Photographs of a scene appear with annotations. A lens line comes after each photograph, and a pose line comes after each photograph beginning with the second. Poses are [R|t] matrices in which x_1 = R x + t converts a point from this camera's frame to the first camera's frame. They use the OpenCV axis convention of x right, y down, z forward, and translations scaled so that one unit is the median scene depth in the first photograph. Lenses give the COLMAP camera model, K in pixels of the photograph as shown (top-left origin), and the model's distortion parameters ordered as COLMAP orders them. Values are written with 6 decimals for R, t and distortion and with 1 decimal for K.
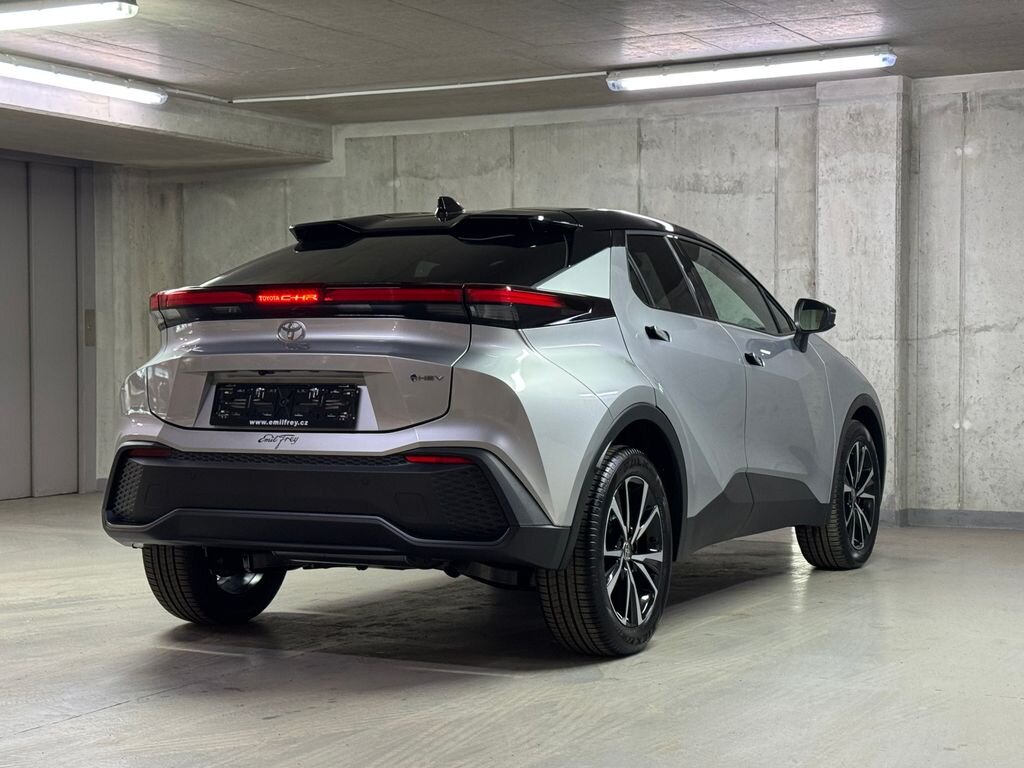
lens RADIAL K [[1769.4, 0, 514.4], [0, 1769.4, 379.8], [0, 0, 1]] dist [0.146726, 0.000000]
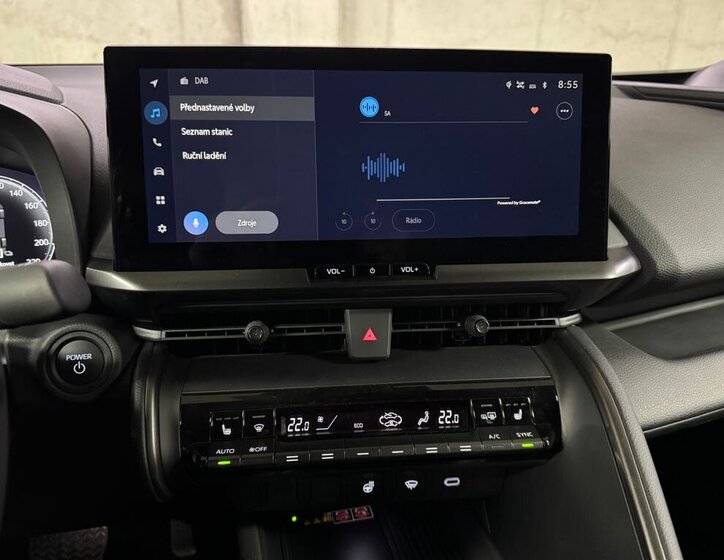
lens RADIAL K [[558.9, 0, 359.9], [0, 558.9, 286.4], [0, 0, 1]] dist [0.013009, -0.025587]
pose [[0.757009, -0.219158, 0.615554, 0.020109], [-0.014854, 0.936057, 0.351535, -0.019041], [-0.653235, -0.275259, 0.705348, 0.752494]]
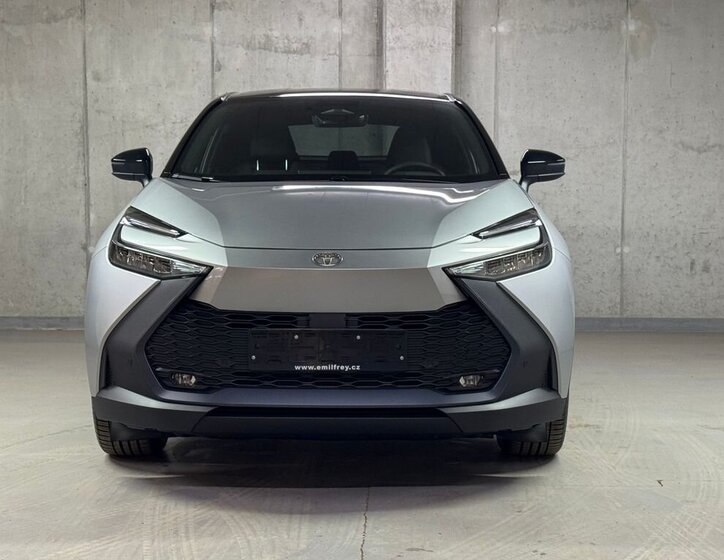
lens RADIAL K [[1395.8, 0, 364.5], [0, 1395.8, 278.8], [0, 0, 1]] dist [0.150219, 0.000000]
pose [[0.889994, -0.029797, 0.454999, -0.276544], [0.003586, 0.998289, 0.058363, -0.011965], [-0.455959, -0.050311, 0.888578, 0.168017]]
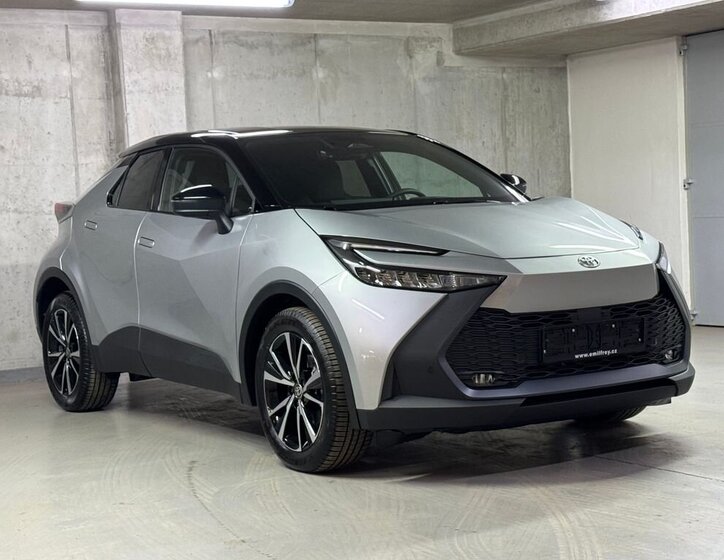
lens RADIAL K [[1395.8, 0, 361.5], [0, 1395.8, 282.3], [0, 0, 1]] dist [0.150219, 0.000000]
pose [[0.502245, -0.070916, 0.861812, -0.592423], [0.064370, 0.996932, 0.044521, -0.013672], [-0.862326, 0.033114, 0.505270, 0.384479]]
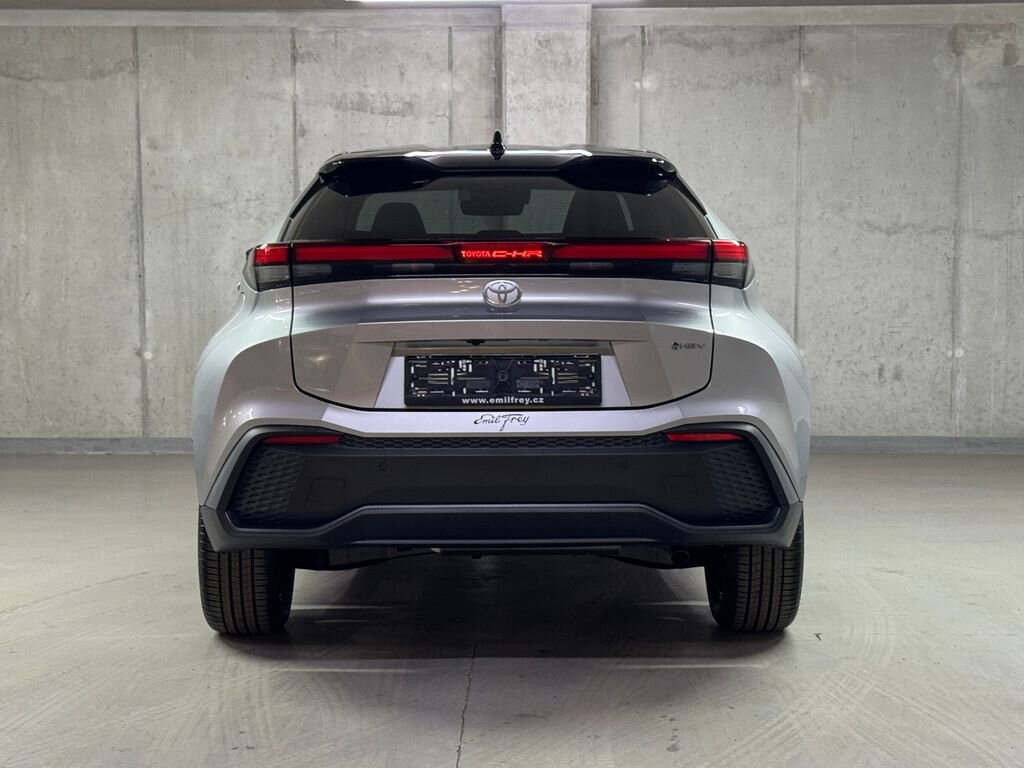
lens RADIAL K [[1769.4, 0, 502.2], [0, 1769.4, 384.1], [0, 0, 1]] dist [0.146726, 0.000000]
pose [[0.887718, -0.034785, 0.459072, -0.286864], [0.007887, 0.998144, 0.060380, -0.019323], [-0.460321, -0.049980, 0.886345, 0.132204]]
